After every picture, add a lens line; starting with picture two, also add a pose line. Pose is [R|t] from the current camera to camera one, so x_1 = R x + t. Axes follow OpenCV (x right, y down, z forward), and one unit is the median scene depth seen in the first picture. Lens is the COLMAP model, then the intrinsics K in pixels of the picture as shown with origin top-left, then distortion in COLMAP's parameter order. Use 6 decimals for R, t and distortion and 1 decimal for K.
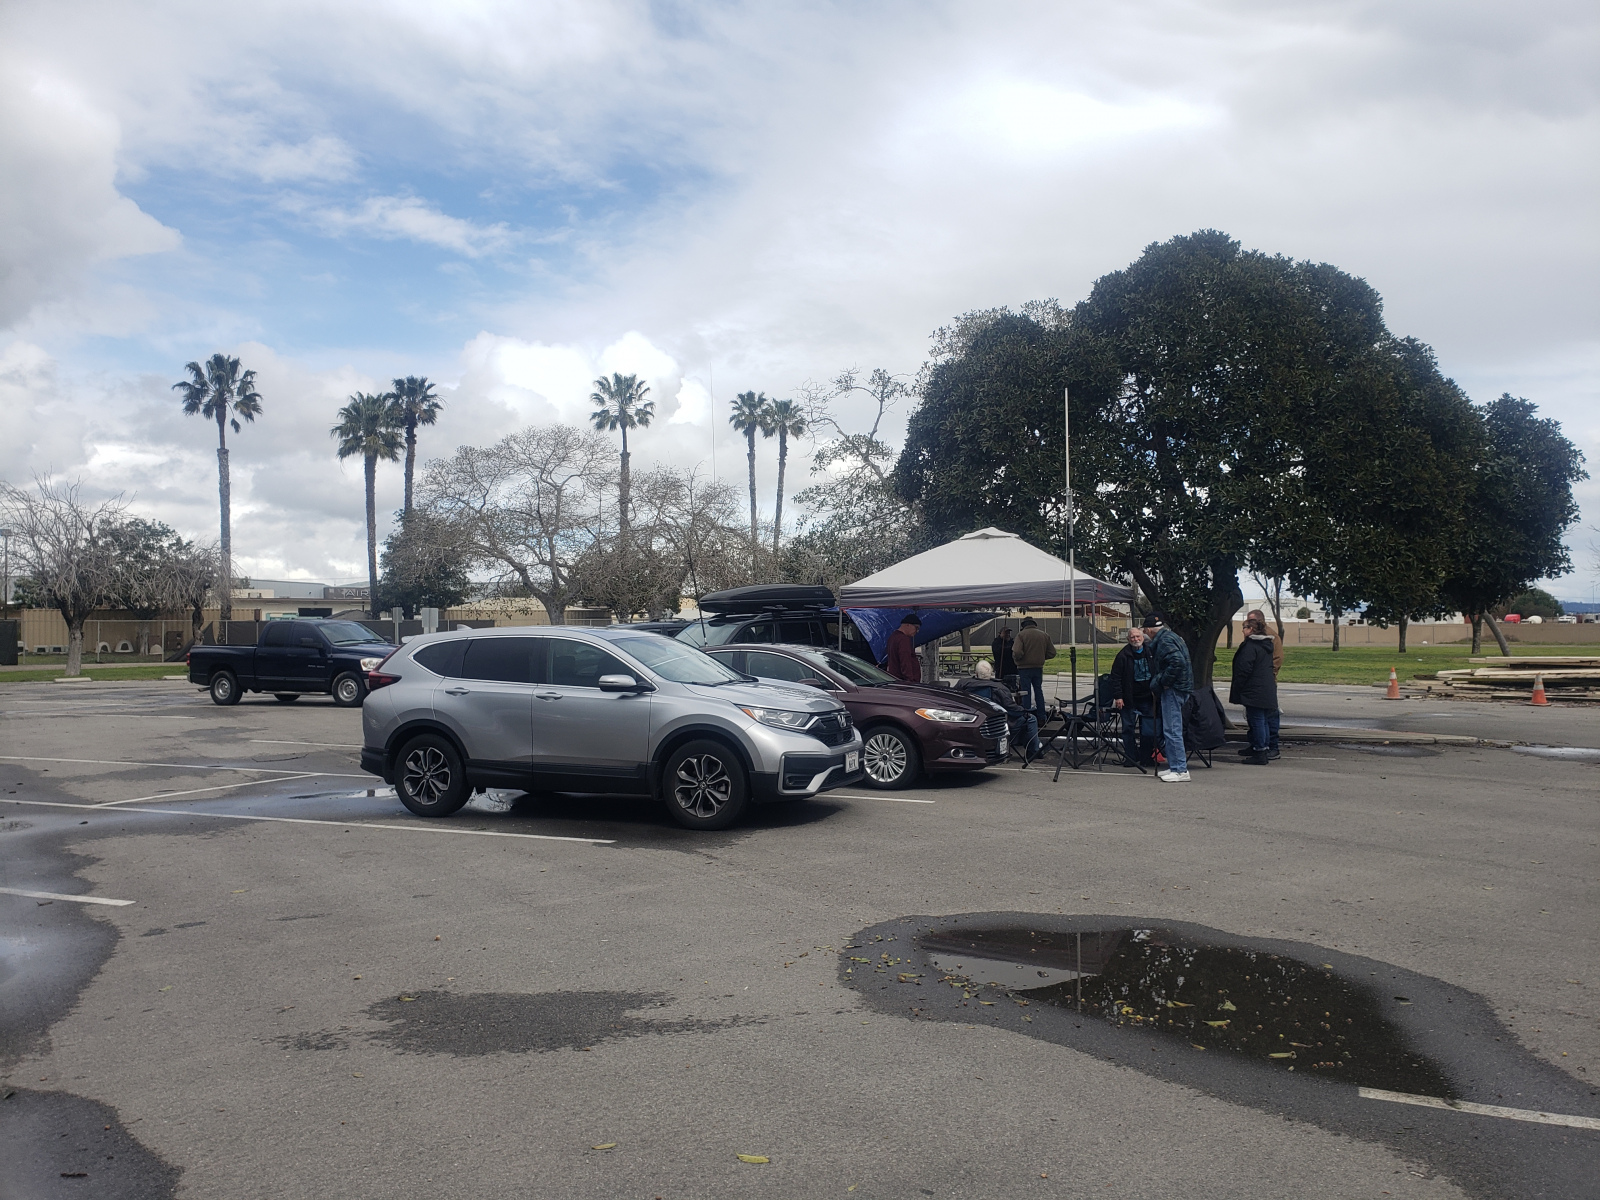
lens RADIAL K [[1220.0, 0, 800.0], [0, 1220.0, 600.0], [0, 0, 1]] dist [-0.001998, -0.000833]
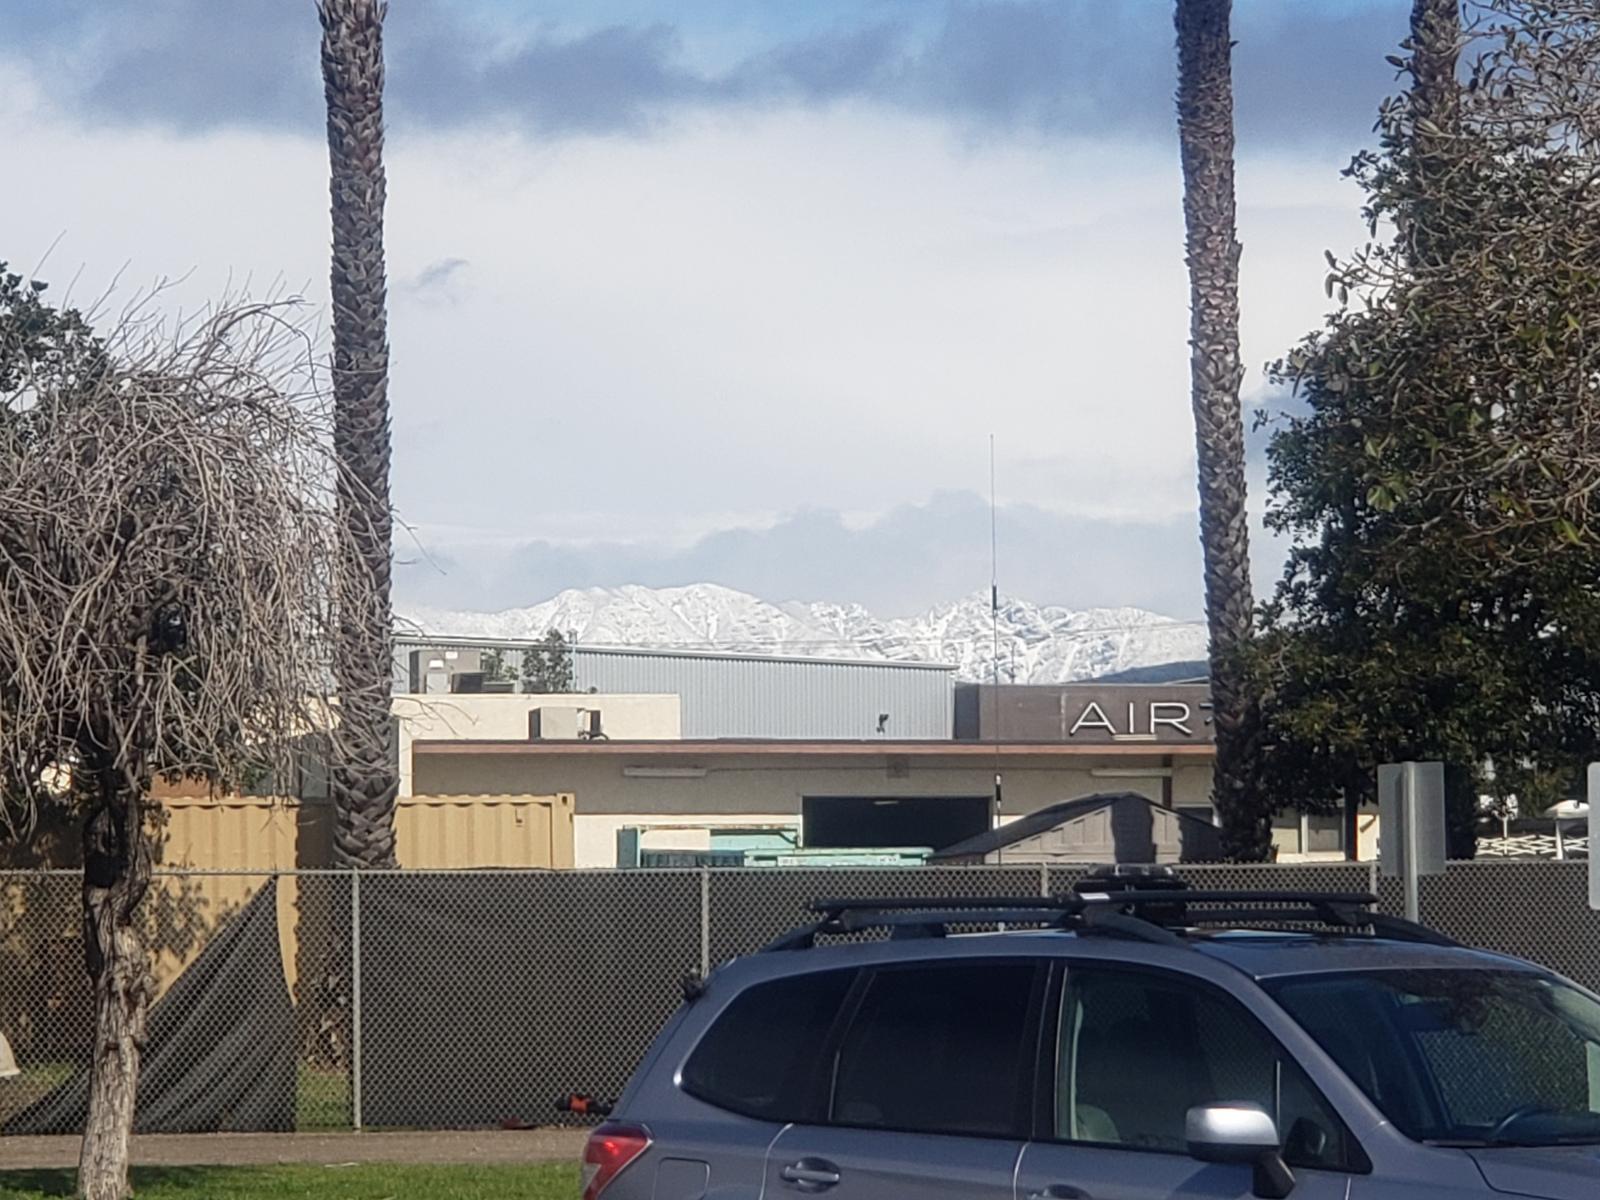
lens RADIAL K [[2427.3, 0, 800.0], [0, 2427.3, 600.0], [0, 0, 1]] dist [-0.002927, -0.006690]
pose [[0.887856, -0.054916, -0.456832, -0.256294], [0.008789, 0.994695, -0.102491, 0.014093], [0.460037, 0.086982, 0.883629, 0.699397]]
